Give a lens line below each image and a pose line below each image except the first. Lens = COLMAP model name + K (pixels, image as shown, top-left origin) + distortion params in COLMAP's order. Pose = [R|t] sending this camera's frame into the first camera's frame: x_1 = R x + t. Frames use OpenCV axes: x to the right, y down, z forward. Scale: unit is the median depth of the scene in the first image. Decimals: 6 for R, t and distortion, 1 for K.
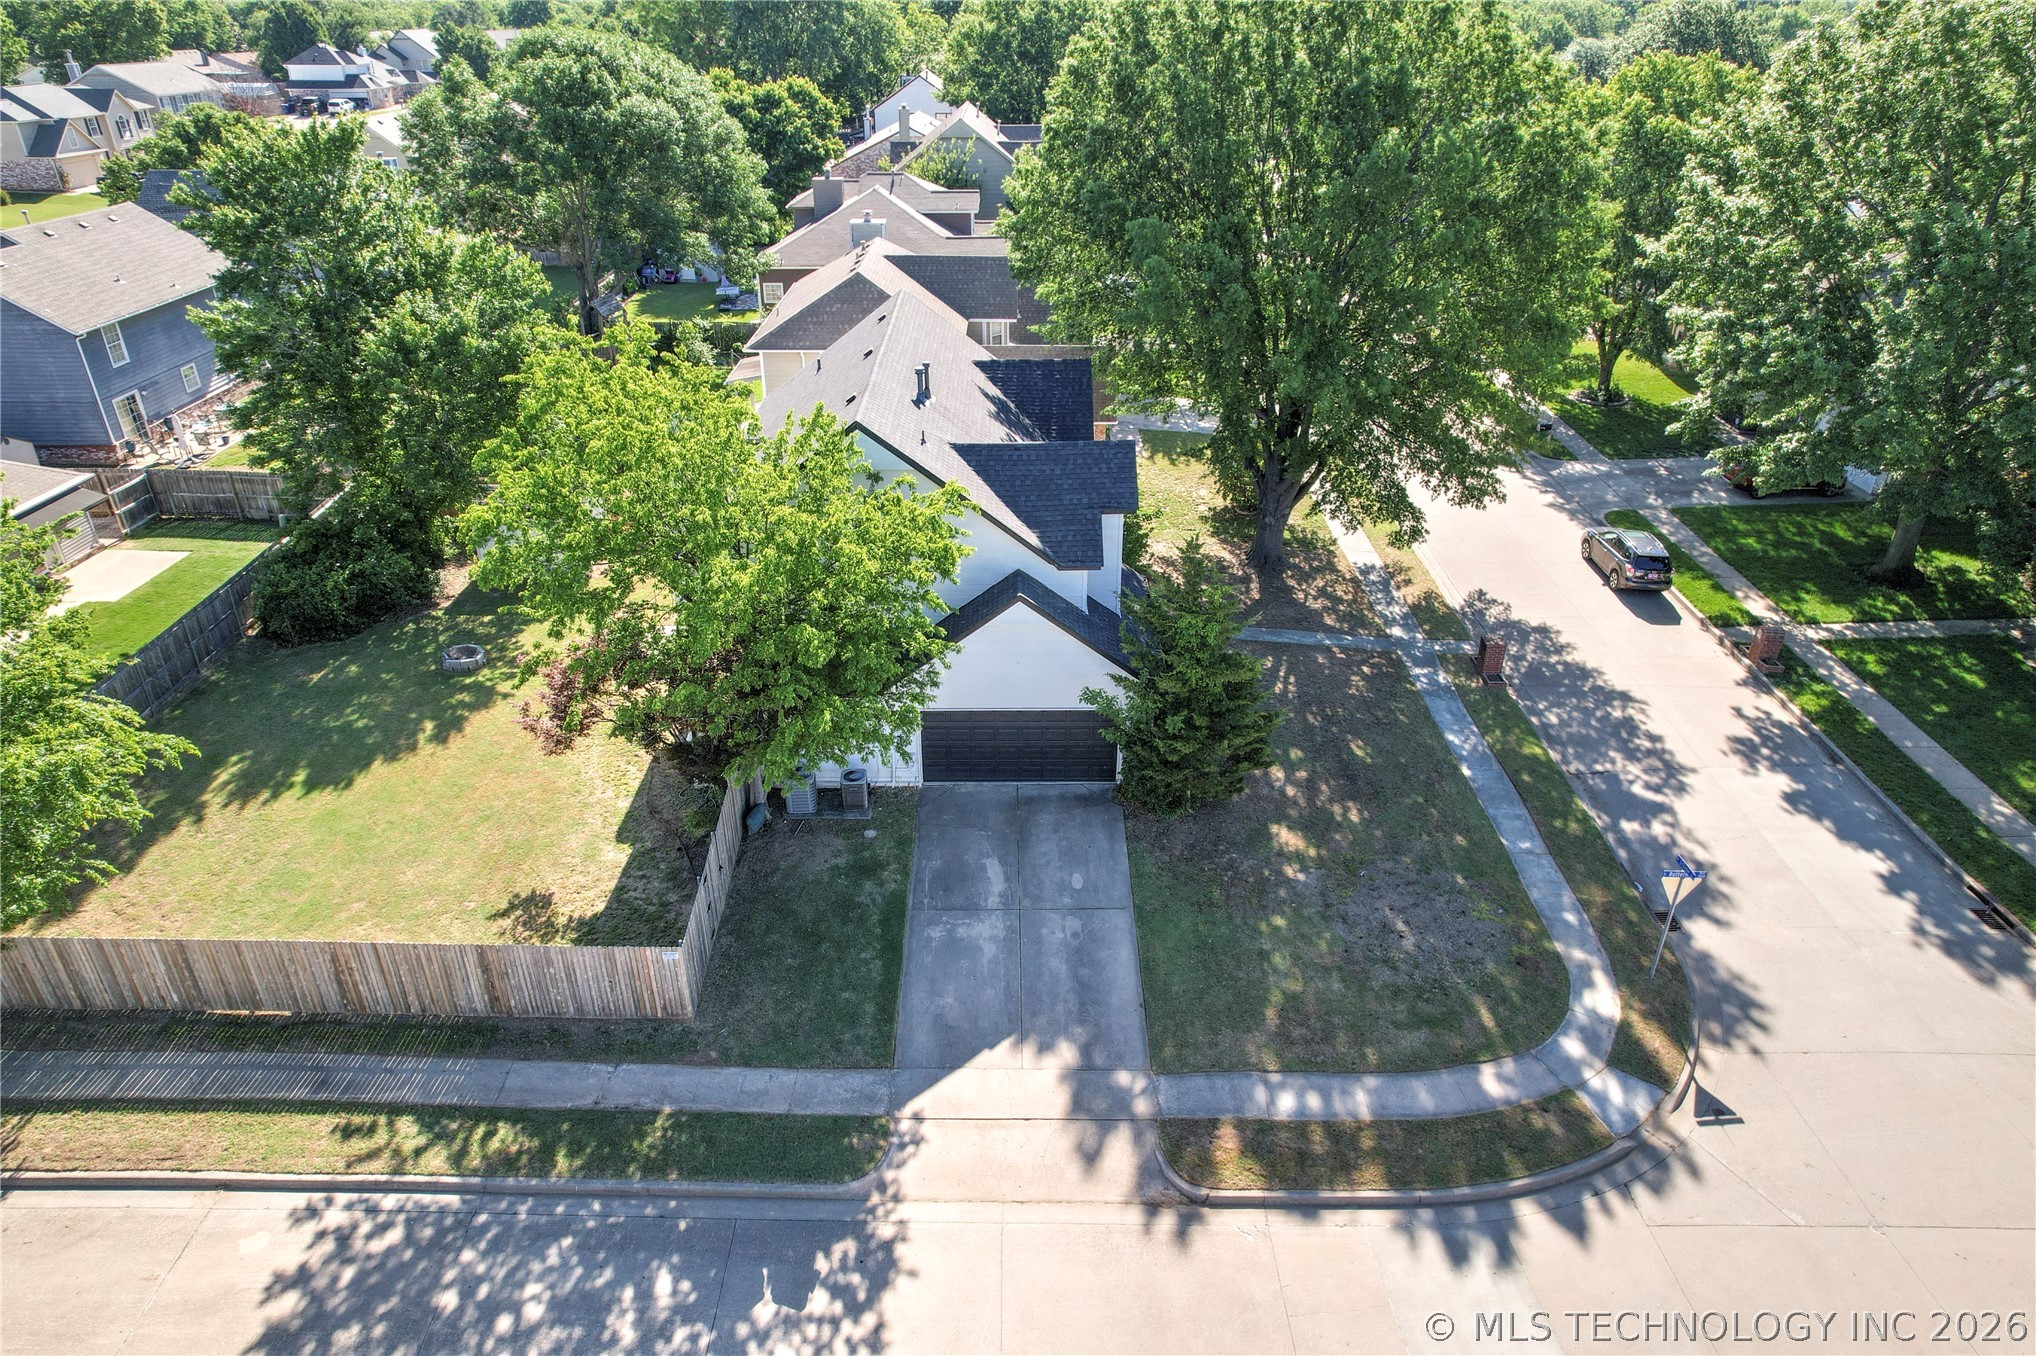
lens RADIAL K [[1291.9, 0, 1018.0], [0, 1291.9, 678.0], [0, 0, 1]] dist [-0.075576, 0.070594]
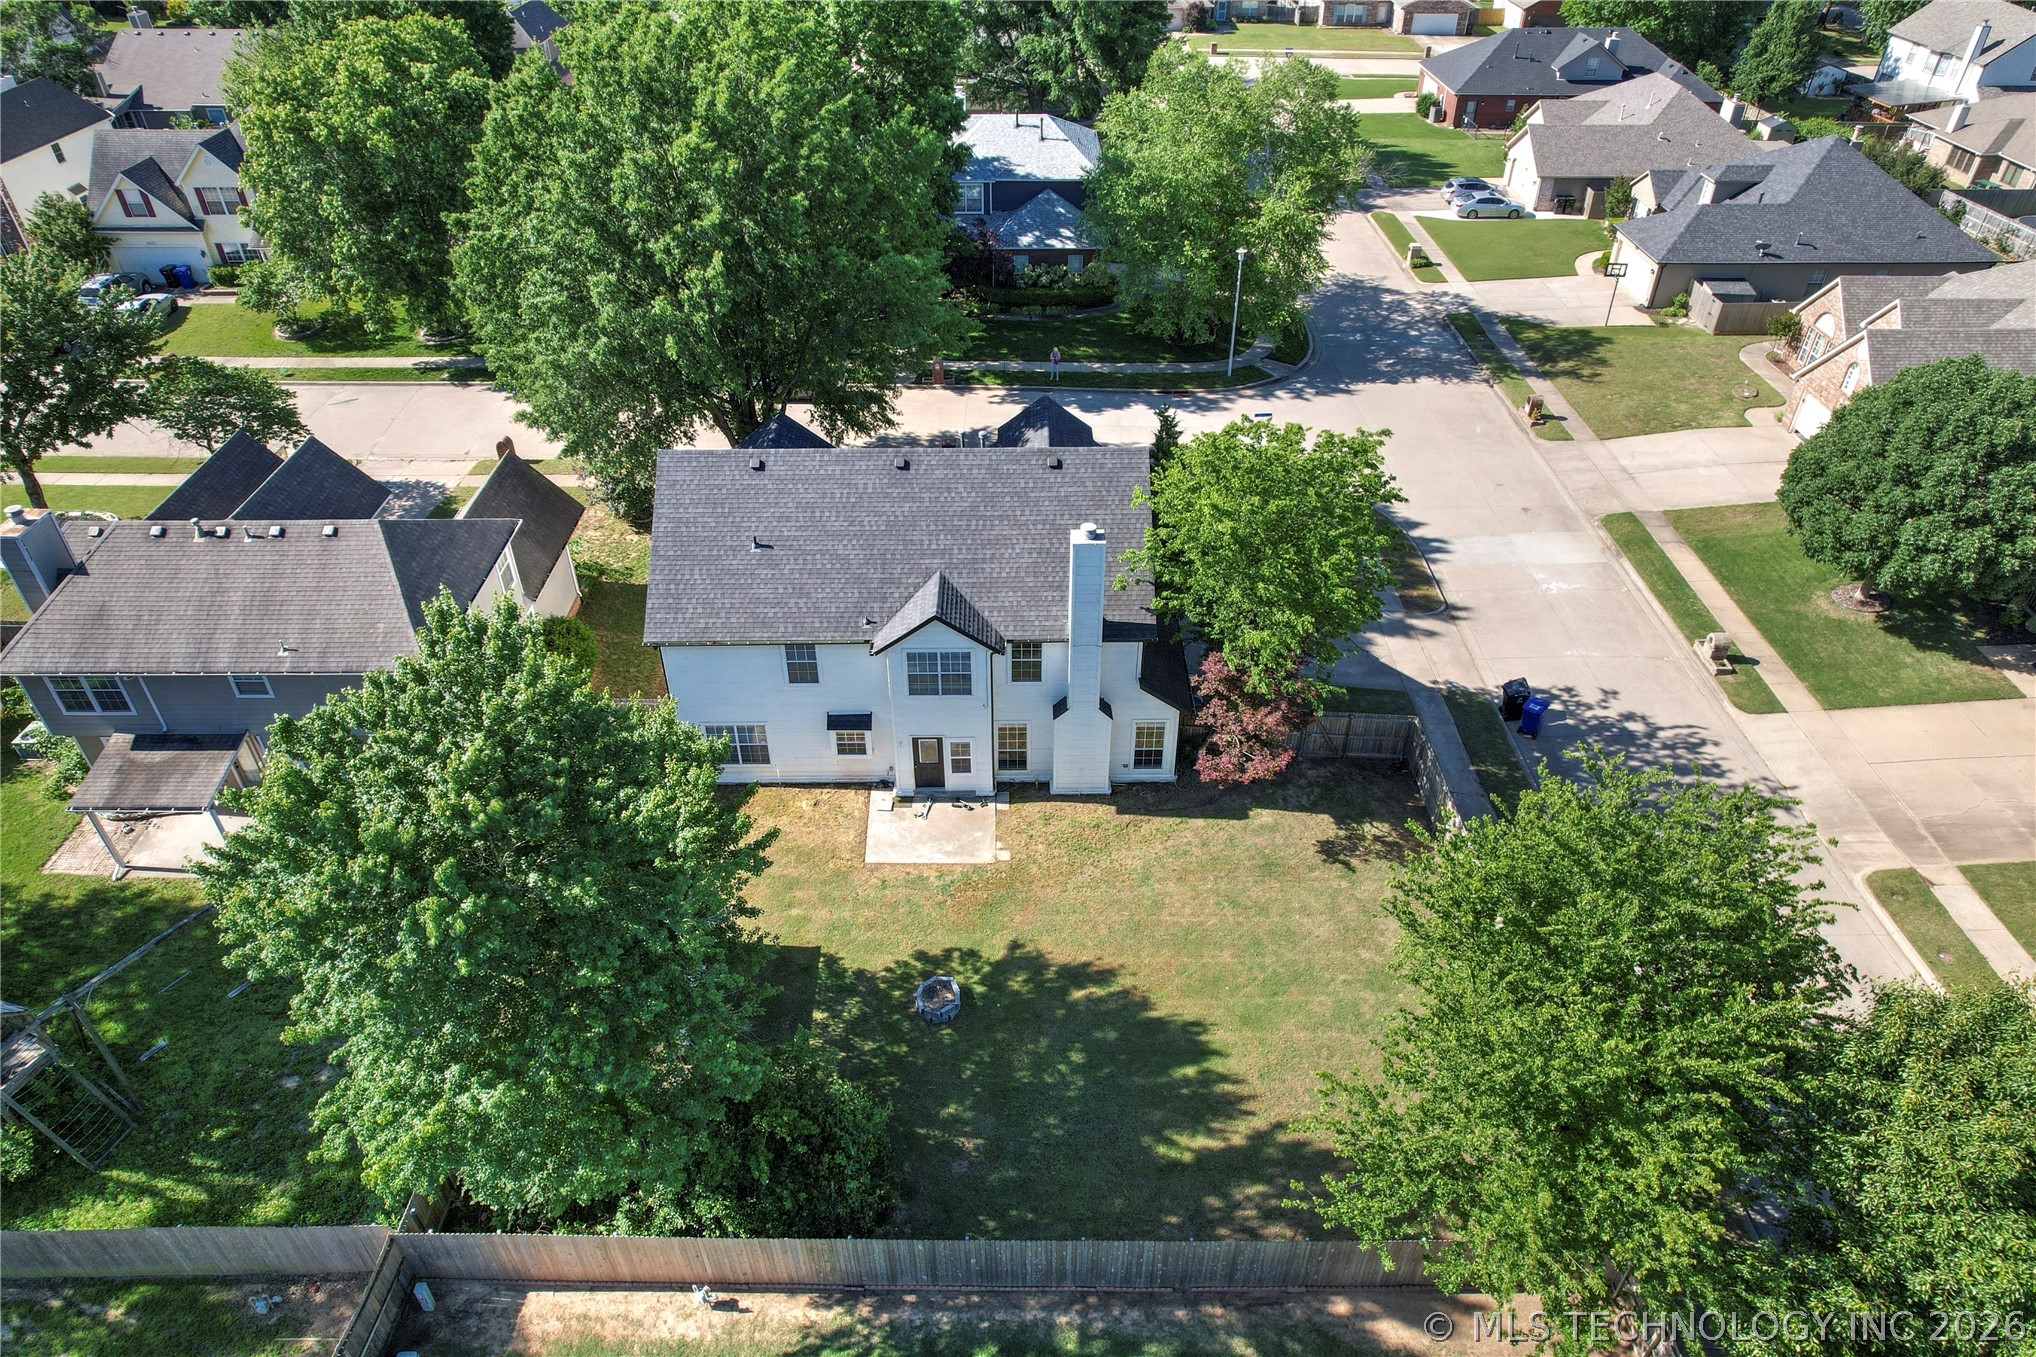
lens RADIAL K [[1291.9, 0, 1018.0], [0, 1291.9, 678.5], [0, 0, 1]] dist [-0.075576, 0.070594]
pose [[-0.000439, -0.600009, 0.799993, -1.064672], [0.471713, 0.705272, 0.529225, -0.637500], [-0.881752, 0.377600, 0.282722, 0.678585]]
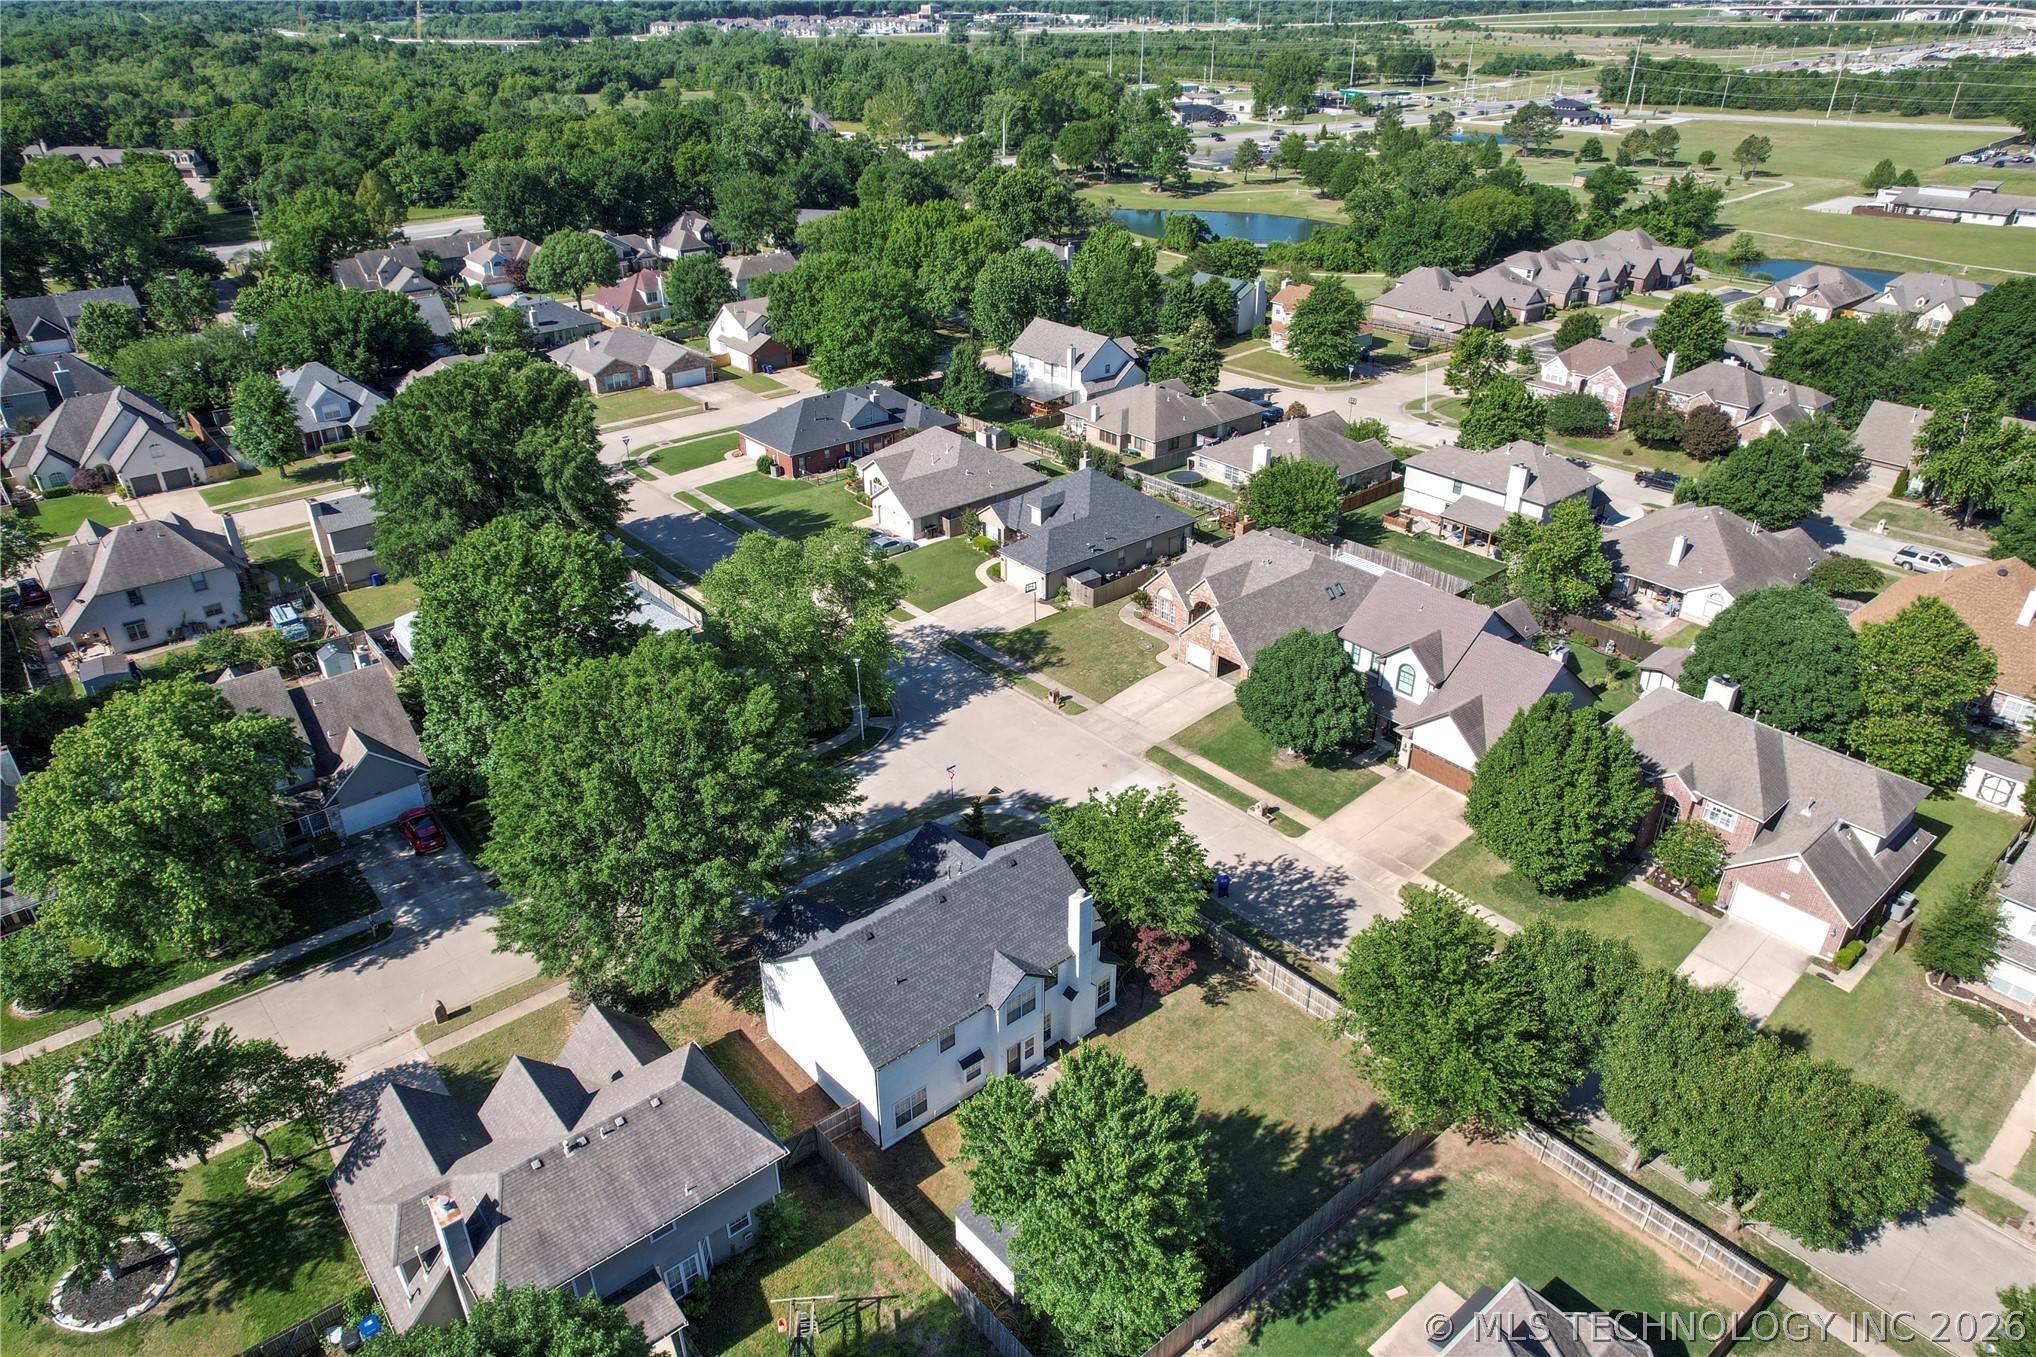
lens RADIAL K [[1291.9, 0, 1018.0], [0, 1291.9, 678.5], [0, 0, 1]] dist [-0.075576, 0.070594]
pose [[-0.641395, -0.360283, 0.677354, -1.247110], [0.362819, 0.635476, 0.681566, -1.574676], [-0.675999, 0.682910, -0.276874, 1.200091]]
